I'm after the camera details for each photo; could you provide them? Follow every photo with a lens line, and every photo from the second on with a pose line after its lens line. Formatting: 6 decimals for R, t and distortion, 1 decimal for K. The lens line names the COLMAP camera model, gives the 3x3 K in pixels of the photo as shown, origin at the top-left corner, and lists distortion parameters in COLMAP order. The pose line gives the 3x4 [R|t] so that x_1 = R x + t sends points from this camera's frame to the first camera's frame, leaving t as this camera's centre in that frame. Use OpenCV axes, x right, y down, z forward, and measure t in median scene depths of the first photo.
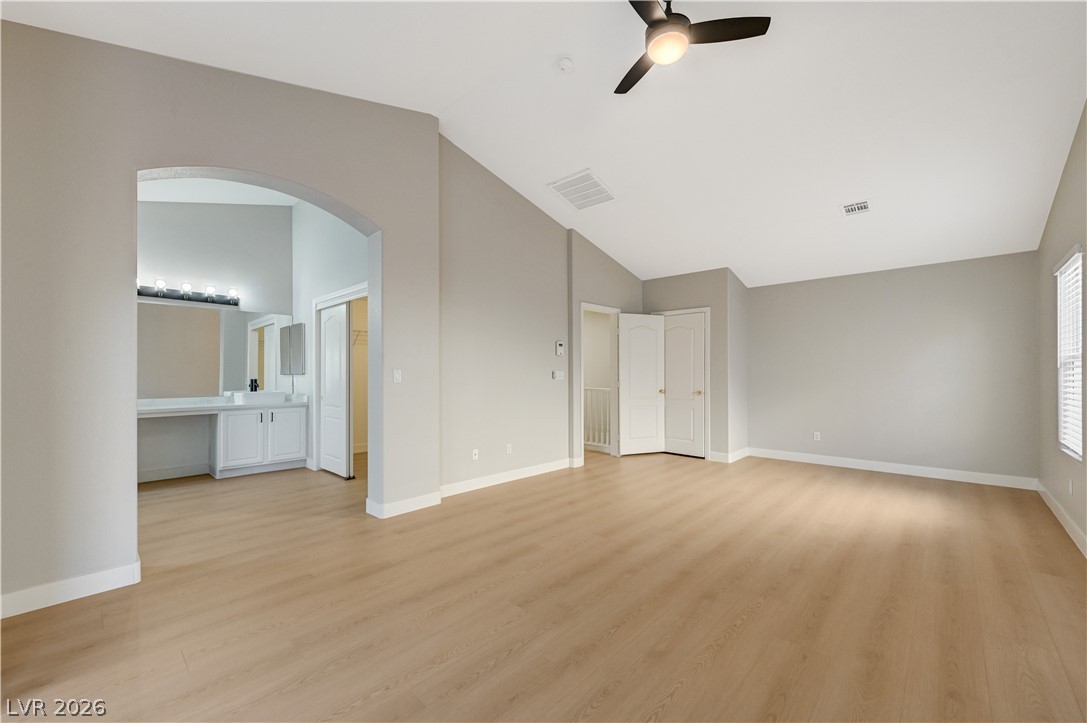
lens RADIAL K [[429.0, 0, 550.3], [0, 429.0, 365.4], [0, 0, 1]] dist [-0.000472, 0.000019]
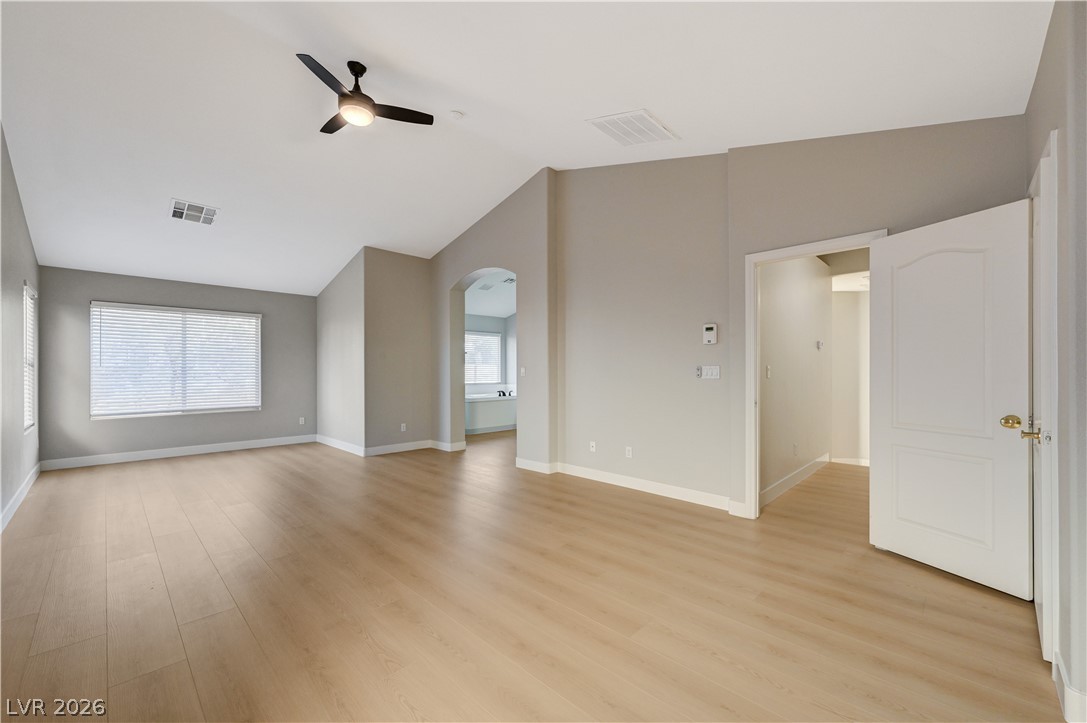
lens RADIAL K [[429.0, 0, 550.3], [0, 429.0, 365.4], [0, 0, 1]] dist [-0.000472, 0.000019]
pose [[-0.018944, -0.008655, -0.999783, 0.882773], [0.024330, 0.999662, -0.009115, 0.013850], [0.999524, -0.024498, -0.018727, 0.912201]]
